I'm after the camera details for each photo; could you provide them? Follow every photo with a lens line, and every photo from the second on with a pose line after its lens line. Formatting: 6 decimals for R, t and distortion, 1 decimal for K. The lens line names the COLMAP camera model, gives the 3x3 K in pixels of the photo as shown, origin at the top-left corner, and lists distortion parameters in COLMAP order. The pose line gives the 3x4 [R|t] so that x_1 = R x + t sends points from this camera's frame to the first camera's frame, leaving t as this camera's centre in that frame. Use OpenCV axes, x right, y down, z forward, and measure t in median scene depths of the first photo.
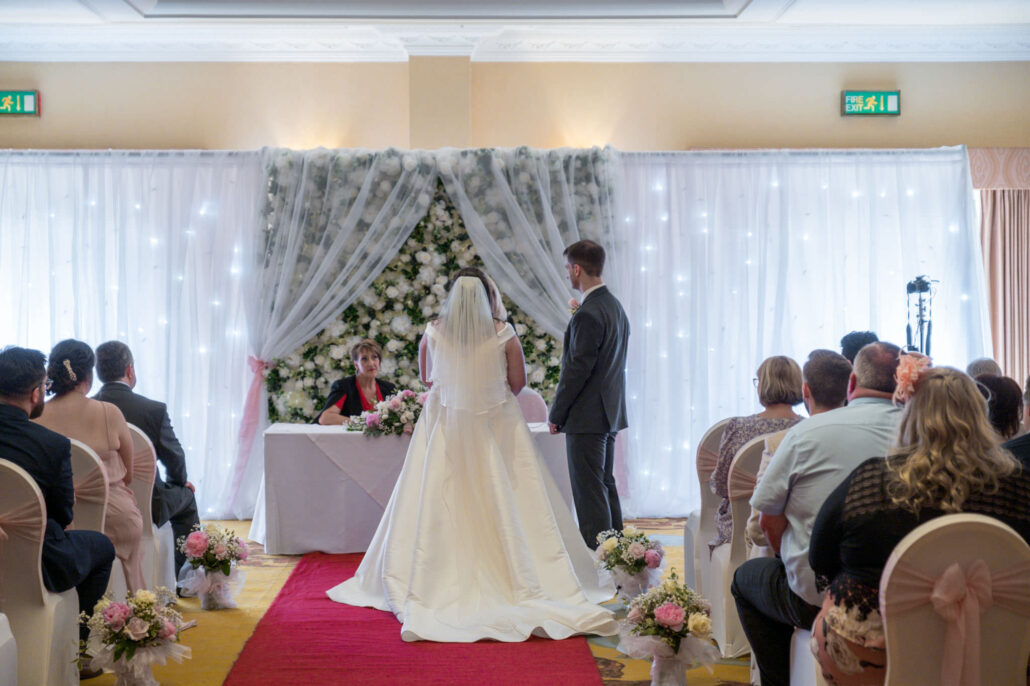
lens RADIAL K [[2014.1, 0, 516.6], [0, 2014.1, 350.8], [0, 0, 1]] dist [0.064018, 0.000000]
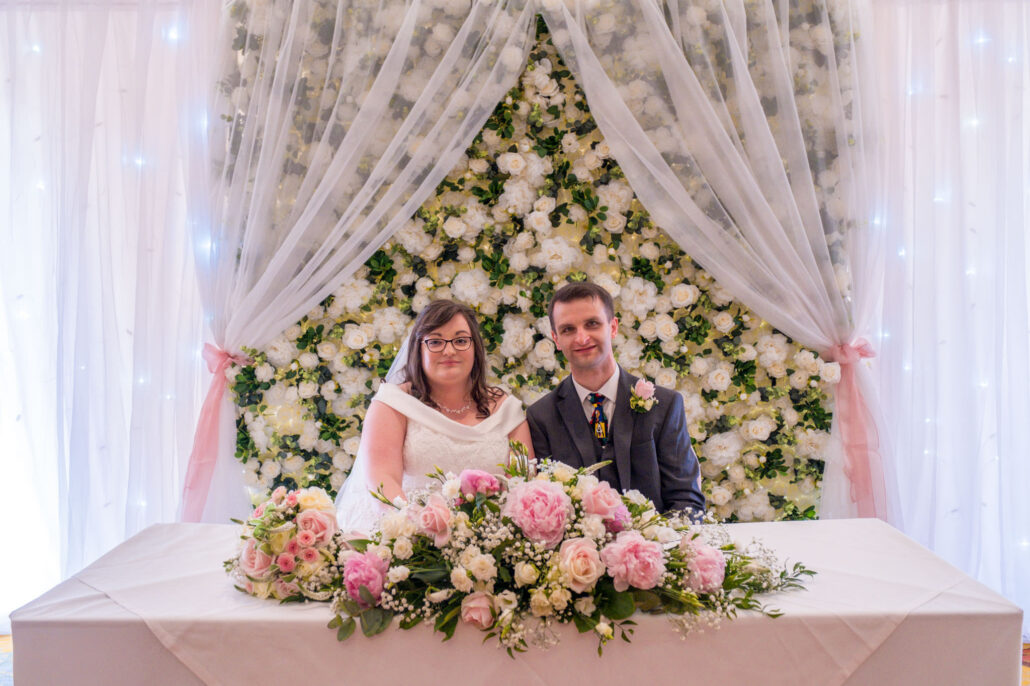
lens RADIAL K [[977.0, 0, 522.6], [0, 977.0, 345.8], [0, 0, 1]] dist [-0.108855, 0.000000]
pose [[0.999754, -0.001800, -0.022102, -0.037473], [0.002421, 0.999601, 0.028124, -0.004240], [0.022043, -0.028171, 0.999360, 0.734895]]
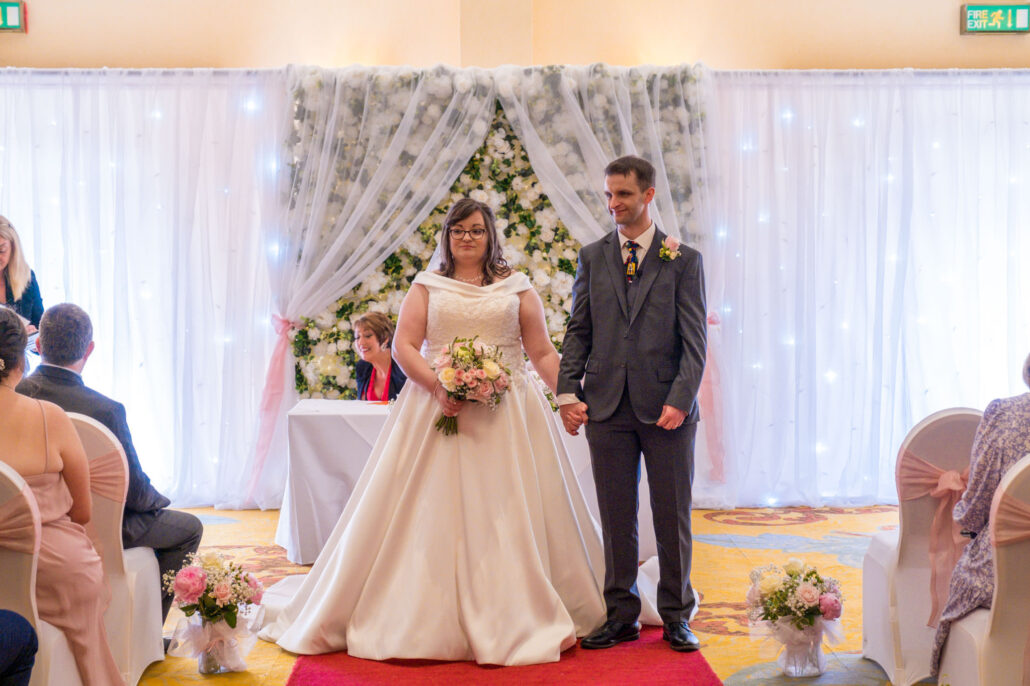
lens RADIAL K [[1782.1, 0, 539.4], [0, 1782.1, 382.2], [0, 0, 1]] dist [0.020992, 0.000000]
pose [[0.999966, -0.000204, 0.008282, -0.027374], [-0.000173, 0.998963, 0.045527, -0.003039], [-0.008282, -0.045527, 0.998929, 0.255000]]
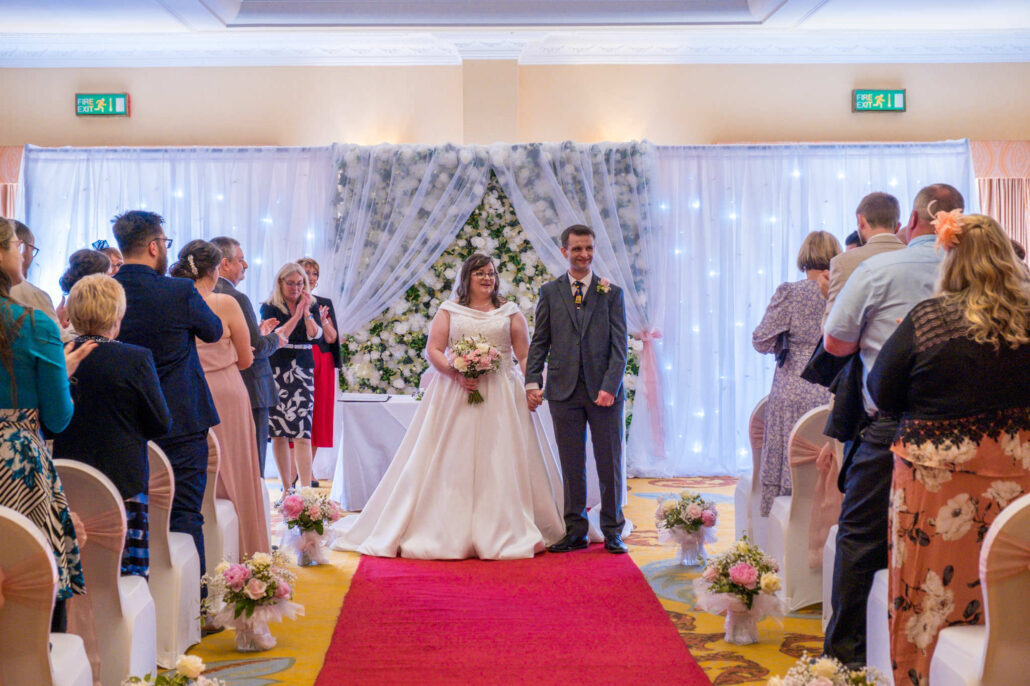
lens RADIAL K [[1782.1, 0, 511.3], [0, 1782.1, 339.6], [0, 0, 1]] dist [0.020992, 0.000000]
pose [[0.999977, -0.004324, -0.005178, -0.023278], [0.004379, 0.999934, 0.010628, -0.003198], [0.005132, -0.010650, 0.999930, 0.021850]]
